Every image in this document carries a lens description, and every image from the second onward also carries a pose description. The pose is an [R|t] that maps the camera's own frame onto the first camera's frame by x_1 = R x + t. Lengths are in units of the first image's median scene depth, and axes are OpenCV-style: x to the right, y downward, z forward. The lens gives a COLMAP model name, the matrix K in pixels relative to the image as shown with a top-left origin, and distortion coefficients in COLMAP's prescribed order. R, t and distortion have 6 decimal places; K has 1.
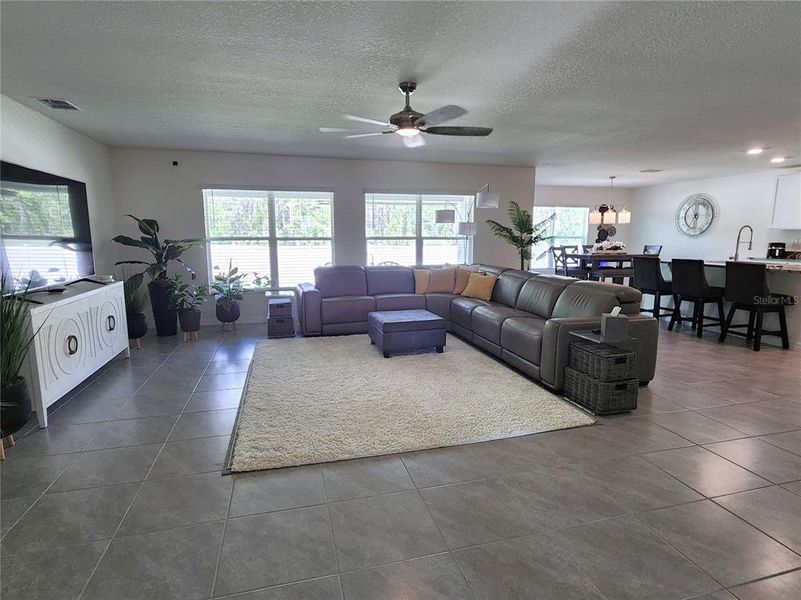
lens RADIAL K [[434.1, 0, 402.7], [0, 434.1, 299.9], [0, 0, 1]] dist [0.006818, -0.000534]
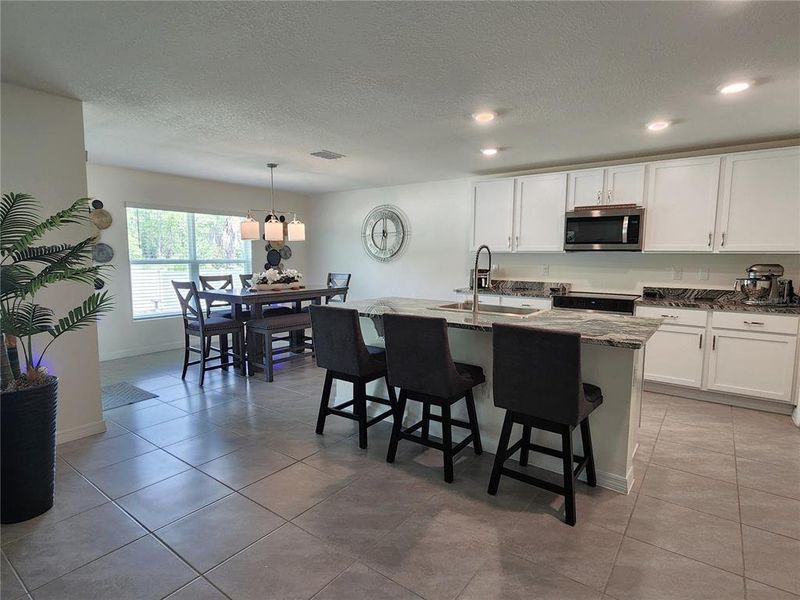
lens RADIAL K [[433.6, 0, 397.5], [0, 433.6, 299.0], [0, 0, 1]] dist [0.006818, -0.000534]
pose [[0.787117, -0.058928, 0.613983, 0.287609], [0.087695, 0.996005, -0.016831, -0.084331], [-0.610538, 0.067091, 0.789140, 0.518738]]
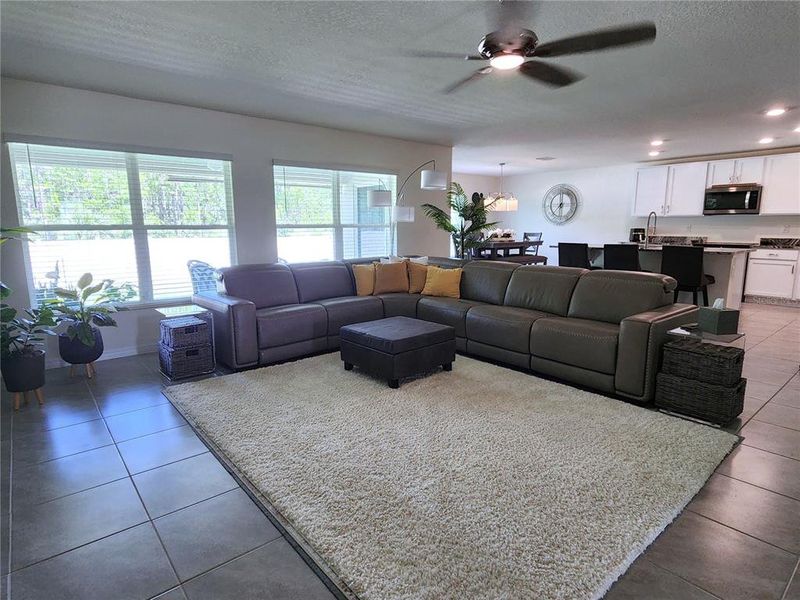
lens RADIAL K [[450.2, 0, 397.7], [0, 450.2, 298.8], [0, 0, 1]] dist [0.008597, -0.003895]
pose [[0.909981, -0.071062, 0.408515, -0.212448], [0.065829, 0.997469, 0.026876, -0.023211], [-0.409391, 0.002436, 0.912356, 0.199251]]
